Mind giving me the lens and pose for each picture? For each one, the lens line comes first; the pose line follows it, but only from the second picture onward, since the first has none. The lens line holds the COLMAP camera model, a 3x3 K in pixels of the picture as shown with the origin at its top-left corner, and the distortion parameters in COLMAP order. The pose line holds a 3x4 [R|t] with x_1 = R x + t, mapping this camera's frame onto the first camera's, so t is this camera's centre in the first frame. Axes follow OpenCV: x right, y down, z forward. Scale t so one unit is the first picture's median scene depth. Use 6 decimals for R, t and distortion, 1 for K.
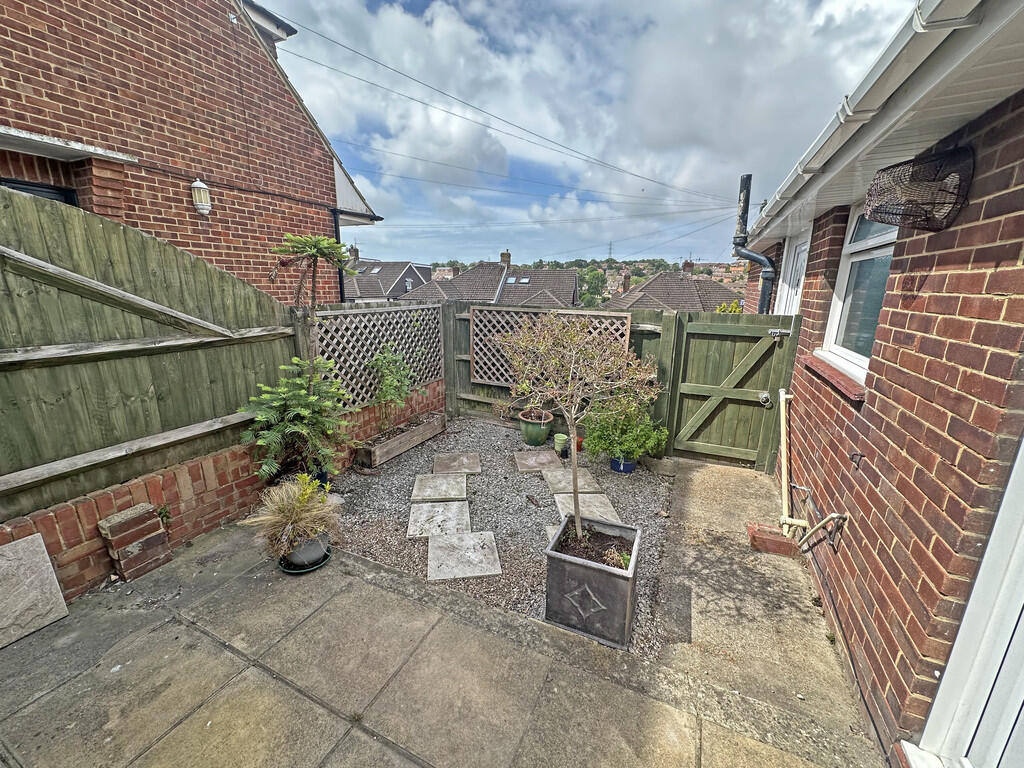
lens RADIAL K [[406.3, 0, 510.3], [0, 406.3, 386.4], [0, 0, 1]] dist [-0.002026, 0.000686]
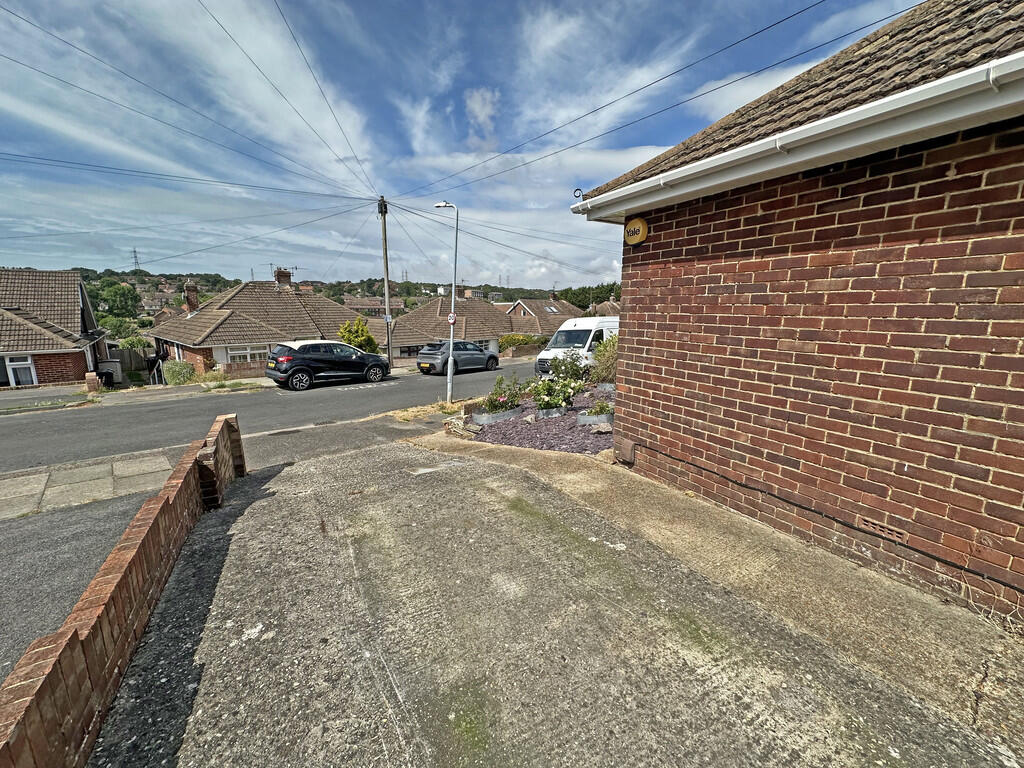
lens RADIAL K [[406.3, 0, 519.7], [0, 406.3, 389.6], [0, 0, 1]] dist [-0.002026, 0.000686]
pose [[0.568521, -0.173309, 0.804207, 0.376761], [0.202512, 0.976959, 0.067375, -0.432966], [-0.797354, 0.124557, 0.590519, 2.199366]]
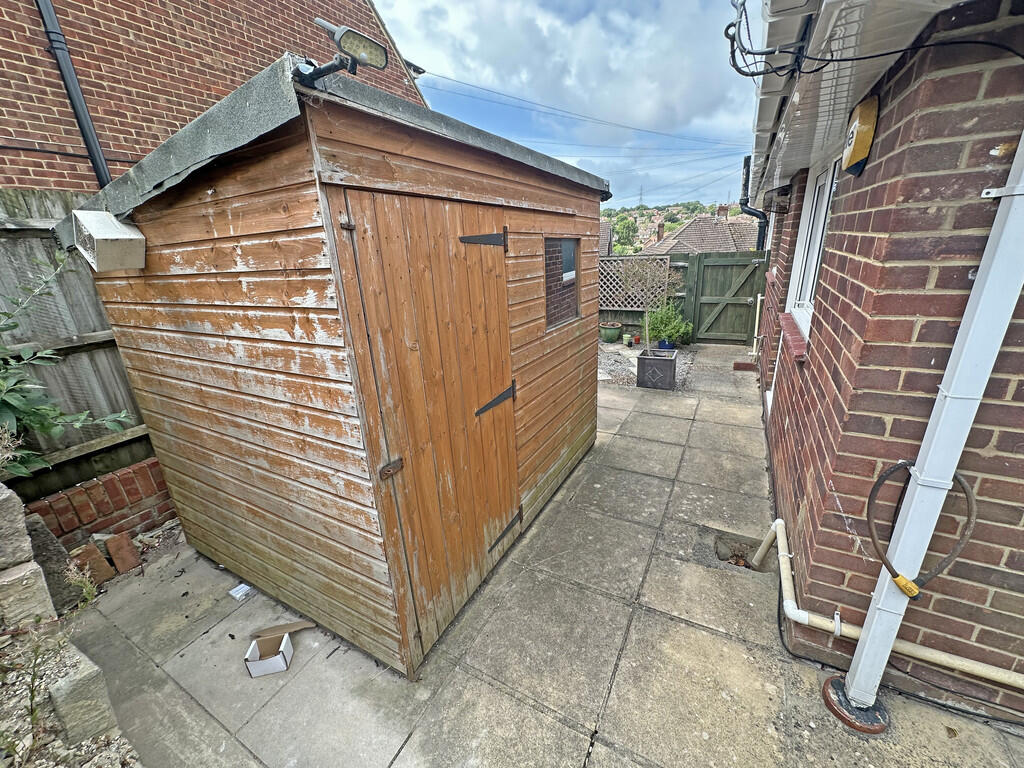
lens RADIAL K [[406.3, 0, 512.9], [0, 406.3, 385.3], [0, 0, 1]] dist [-0.002026, 0.000686]
pose [[0.996249, -0.044771, -0.074045, -0.233880], [0.051577, 0.994356, 0.092713, 0.153712], [0.069476, -0.096184, 0.992936, -0.722337]]
